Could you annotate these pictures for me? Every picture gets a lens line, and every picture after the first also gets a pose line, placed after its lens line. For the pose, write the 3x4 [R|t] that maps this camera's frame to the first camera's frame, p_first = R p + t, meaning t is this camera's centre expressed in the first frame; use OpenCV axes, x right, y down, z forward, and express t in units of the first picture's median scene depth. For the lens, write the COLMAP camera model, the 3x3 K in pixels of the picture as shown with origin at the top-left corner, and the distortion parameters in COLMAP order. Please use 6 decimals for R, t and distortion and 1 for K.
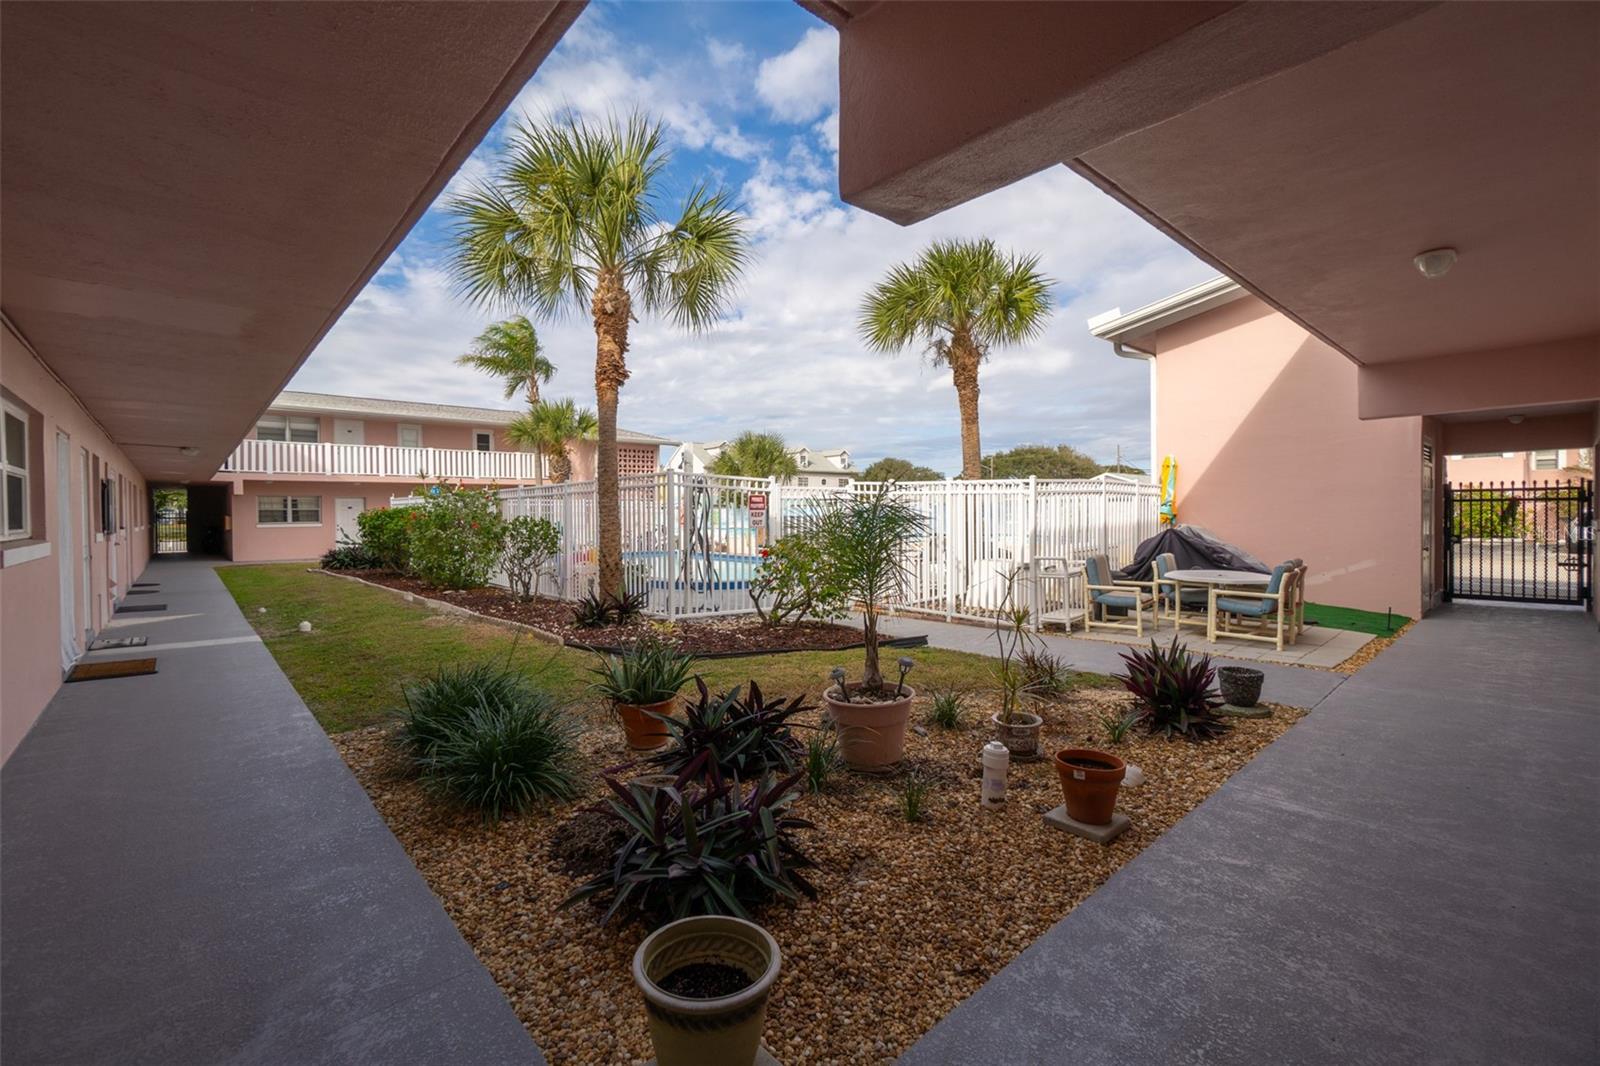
lens RADIAL K [[688.0, 0, 795.6], [0, 688.0, 528.6], [0, 0, 1]] dist [-0.014656, 0.001313]
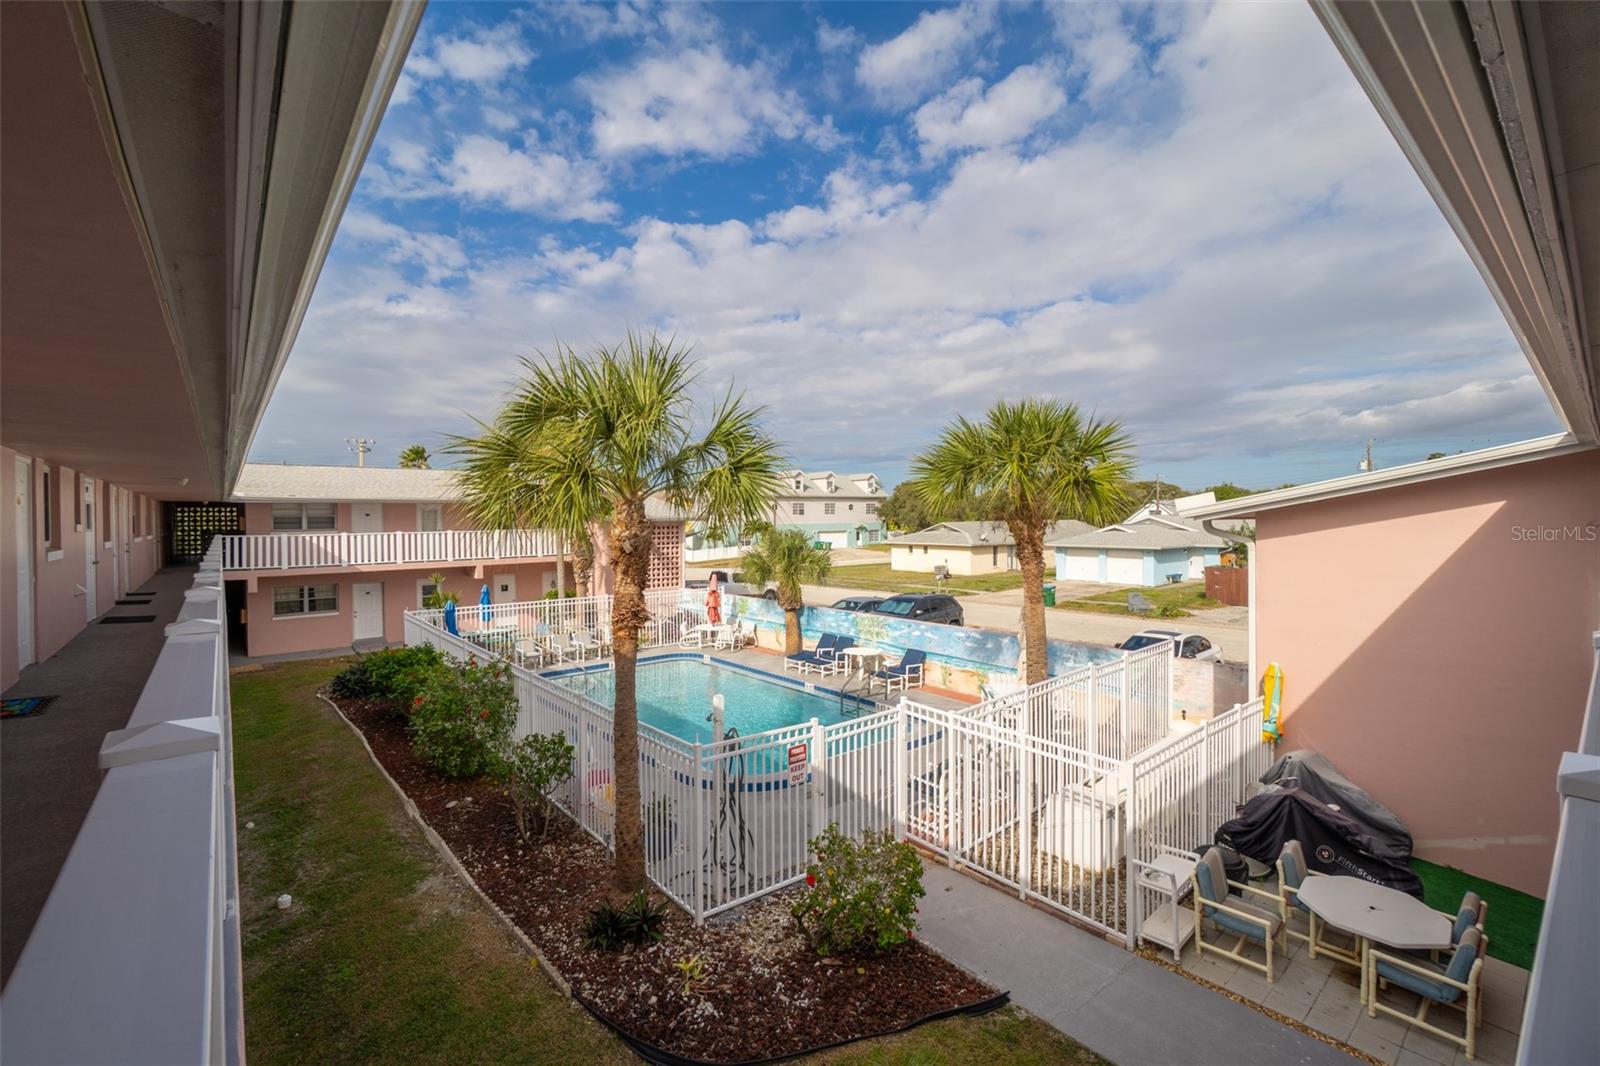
lens RADIAL K [[688.0, 0, 792.2], [0, 688.0, 523.2], [0, 0, 1]] dist [-0.014656, 0.001313]
pose [[0.999240, 0.000047, -0.038986, -0.013944], [-0.000276, 0.999983, -0.005884, -0.132050], [0.038985, 0.005890, 0.999222, 0.058232]]
